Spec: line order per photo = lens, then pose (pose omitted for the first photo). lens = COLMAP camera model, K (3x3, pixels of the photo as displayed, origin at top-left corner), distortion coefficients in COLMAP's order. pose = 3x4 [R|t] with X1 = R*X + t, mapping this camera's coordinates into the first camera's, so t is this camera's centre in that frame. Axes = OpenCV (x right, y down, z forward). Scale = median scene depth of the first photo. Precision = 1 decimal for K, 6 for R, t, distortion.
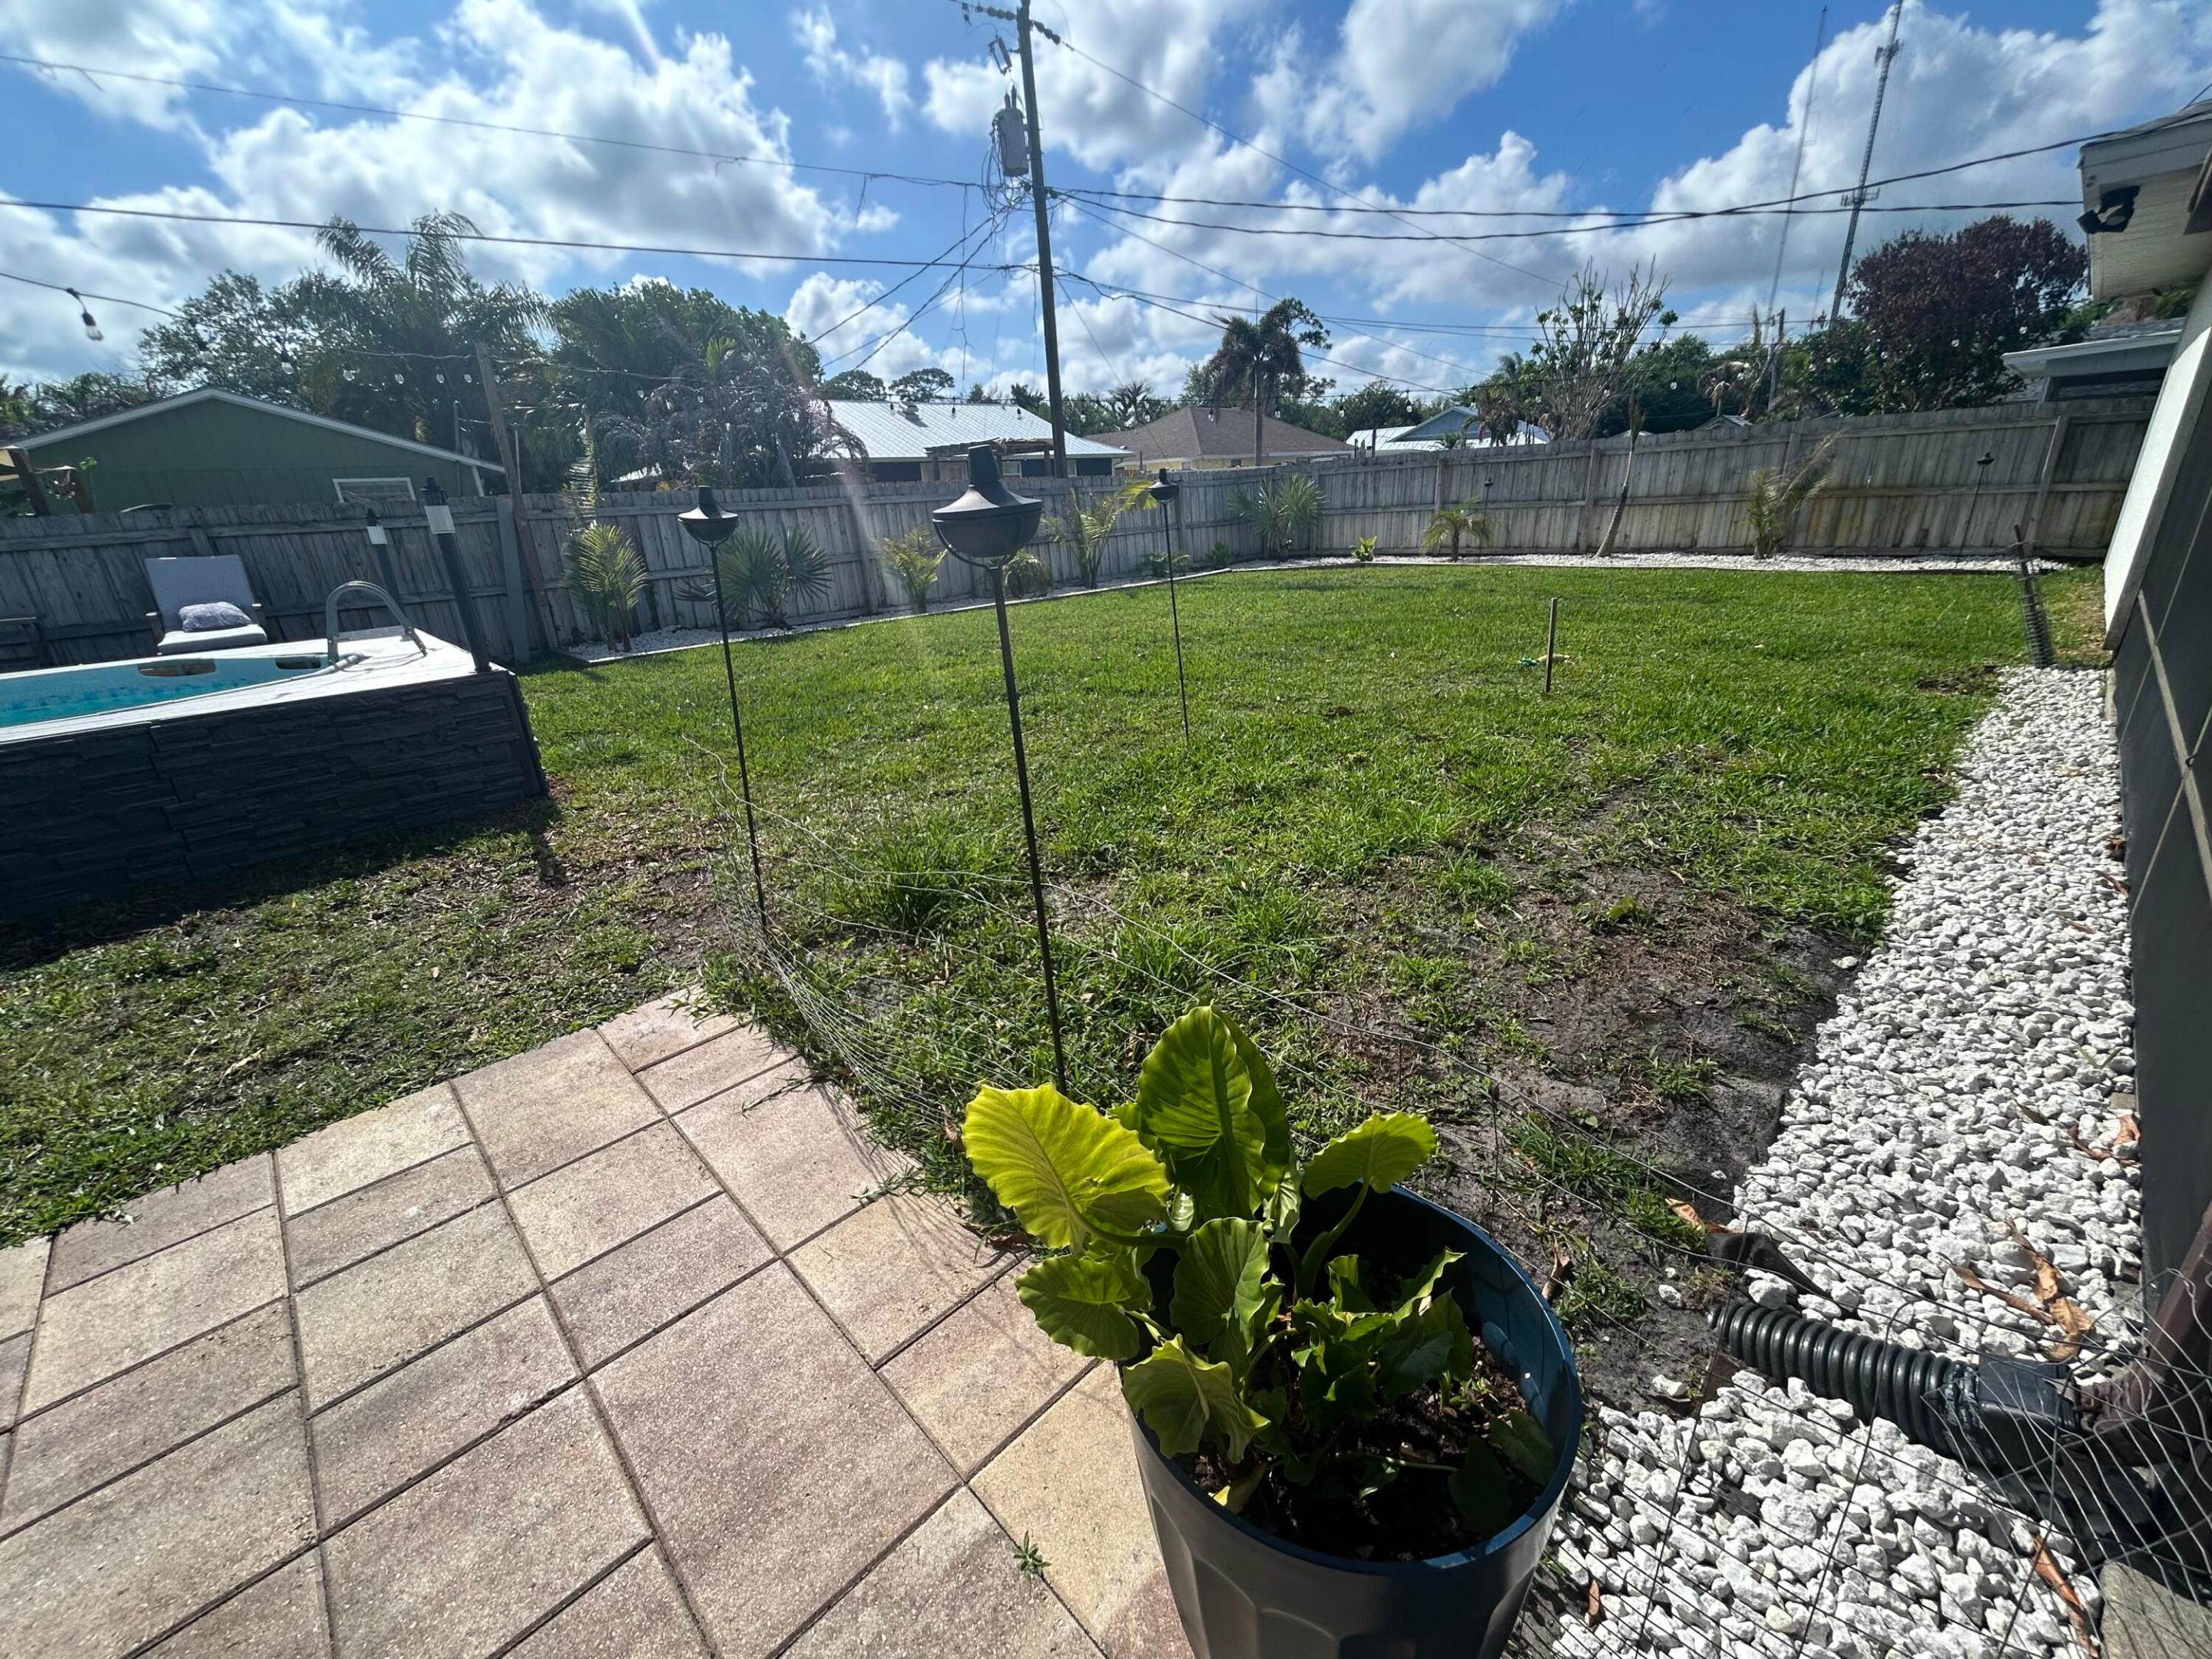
lens RADIAL K [[891.5, 0, 1108.4], [0, 891.5, 776.4], [0, 0, 1]] dist [-0.001723, -0.000044]
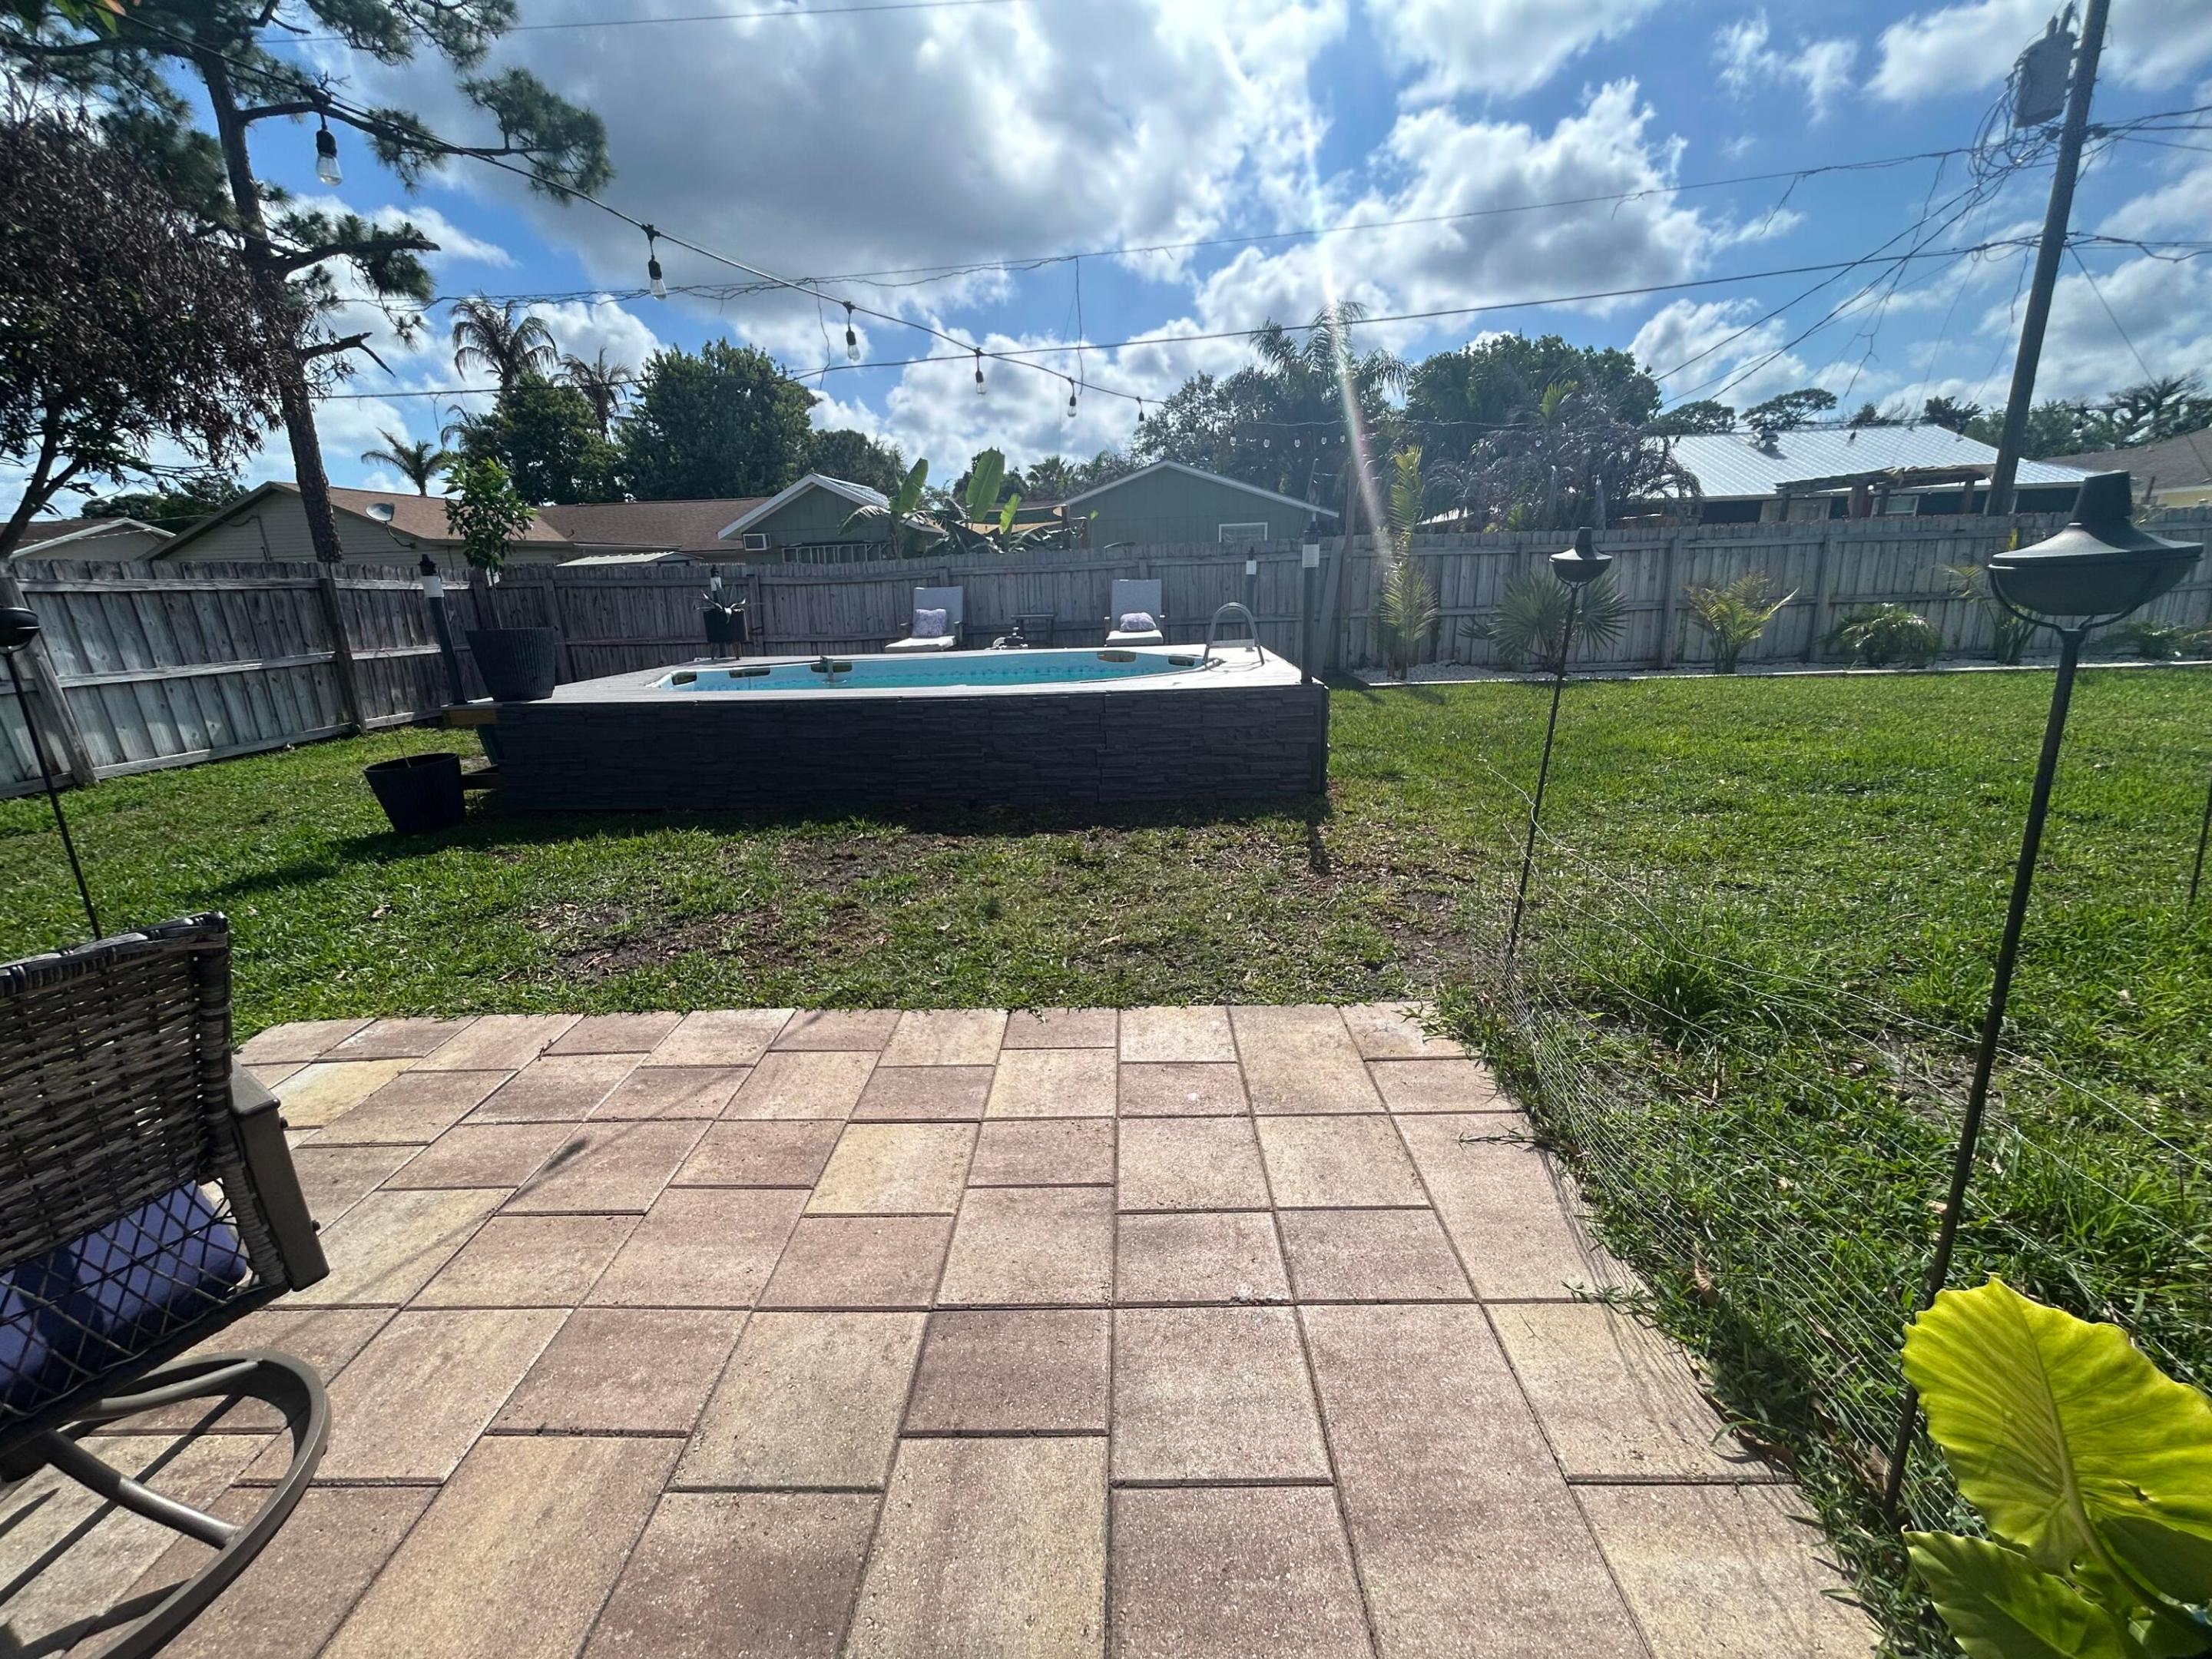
lens RADIAL K [[891.5, 0, 1108.4], [0, 891.5, 776.4], [0, 0, 1]] dist [-0.001723, -0.000044]
pose [[0.708862, 0.184318, -0.680839, -0.054892], [-0.214167, 0.975927, 0.041223, 0.011759], [0.672047, 0.116591, 0.731272, -0.034378]]
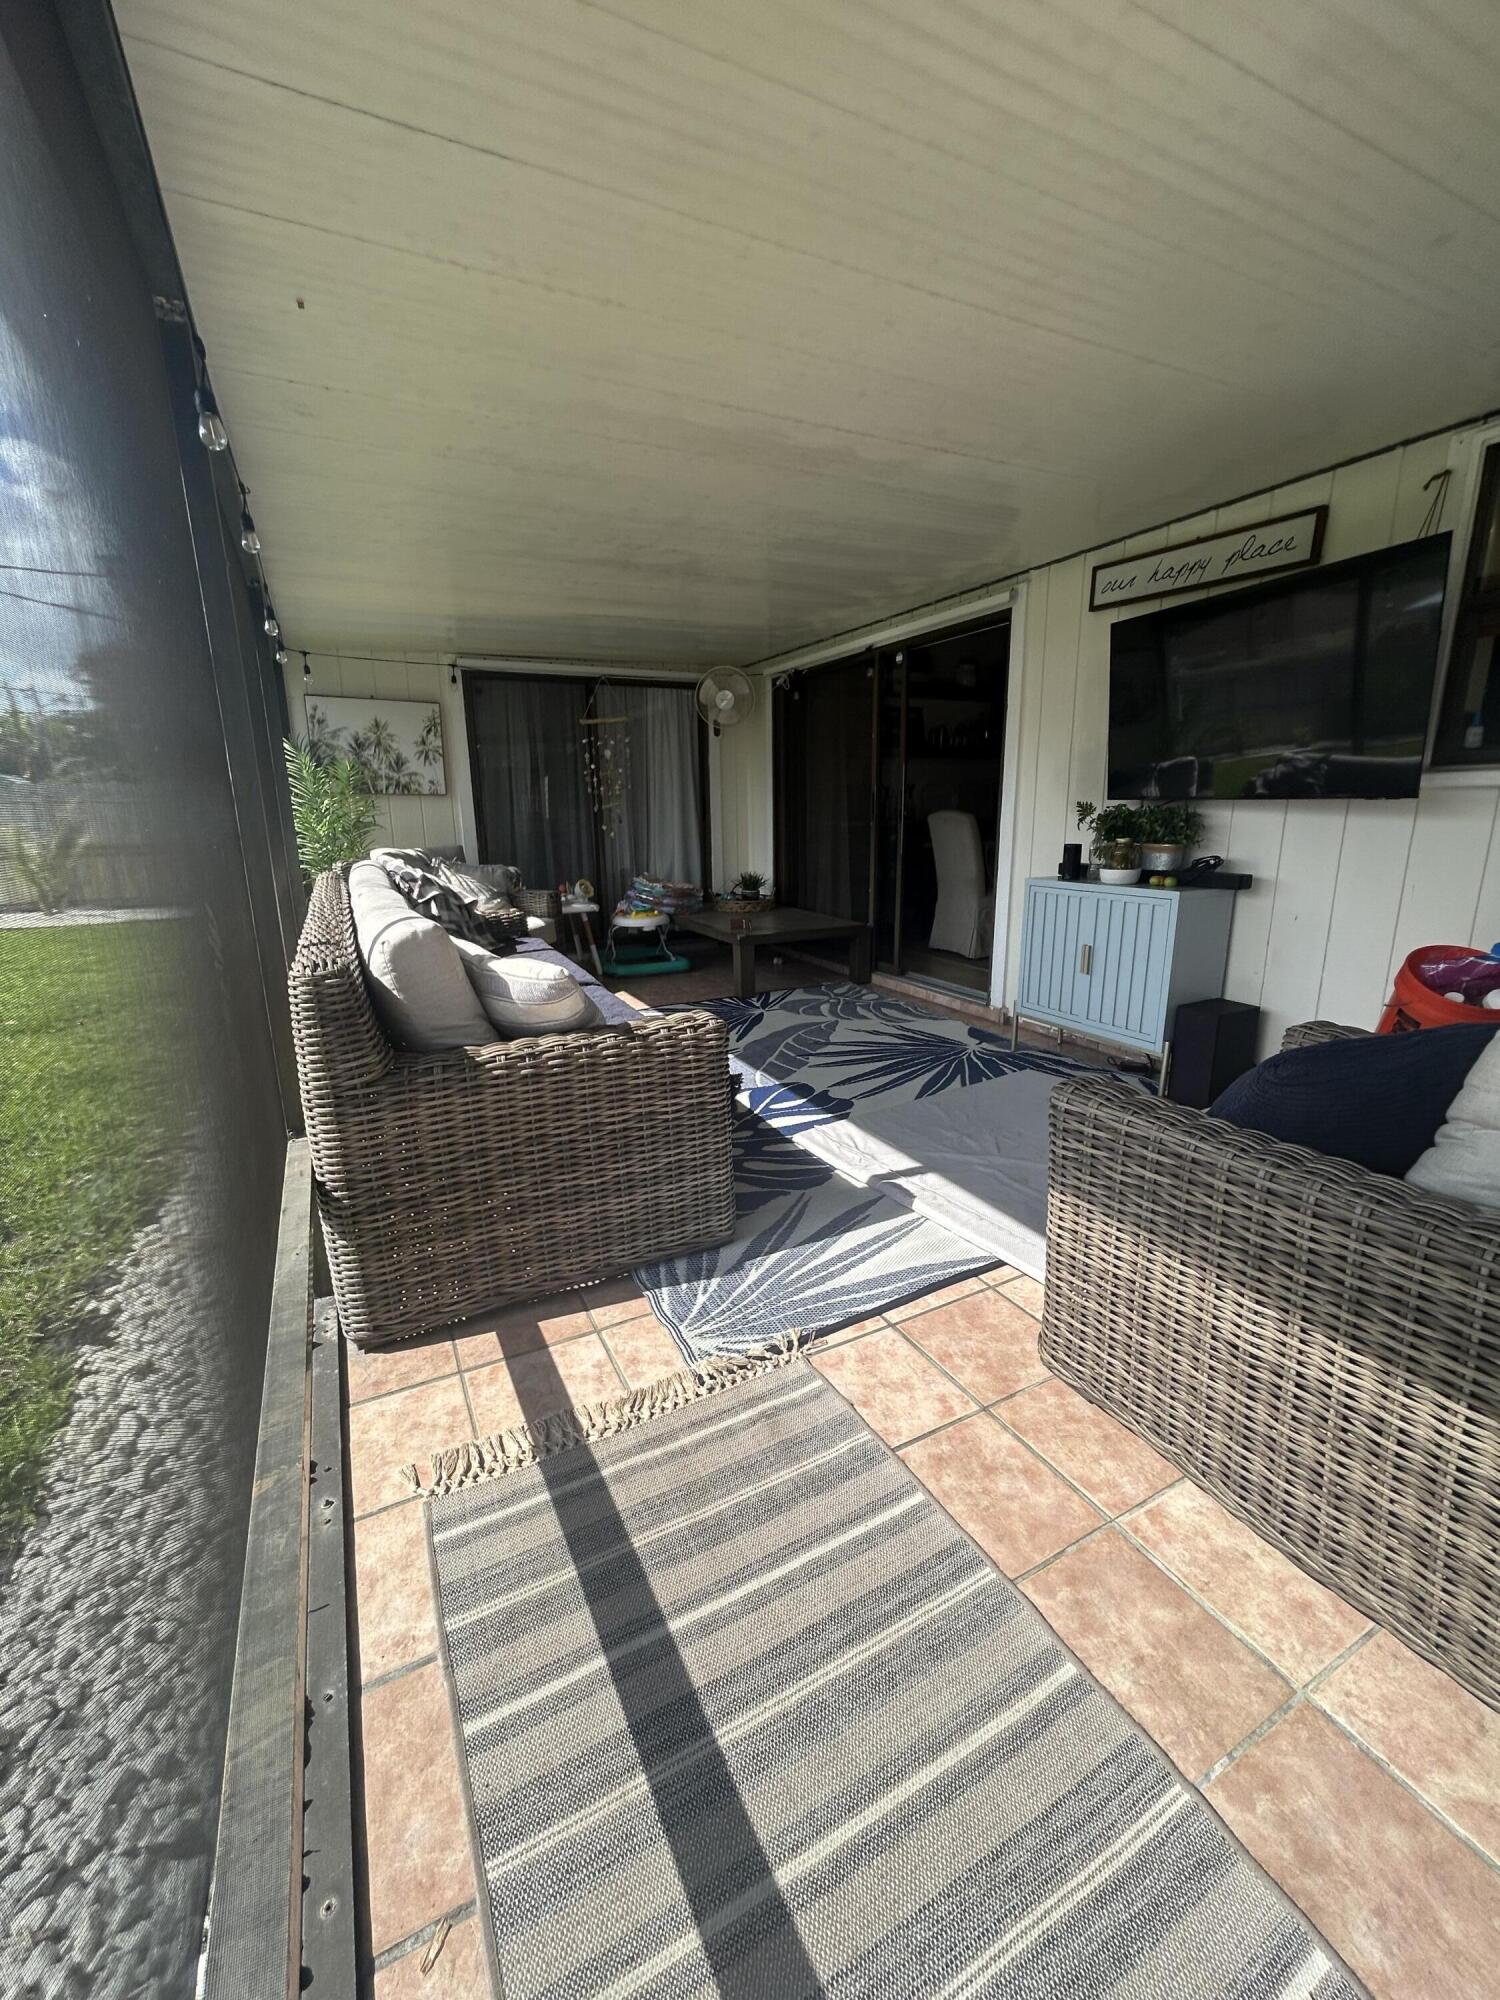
lens RADIAL K [[806.1, 0, 750.0], [0, 806.1, 1000.0], [0, 0, 1]] dist [-0.001723, -0.000044]
pose [[0.281861, -0.182103, 0.942015, 0.122257], [0.294030, 0.950977, 0.095859, -0.018810], [-0.913291, 0.249961, 0.321588, 0.051707]]
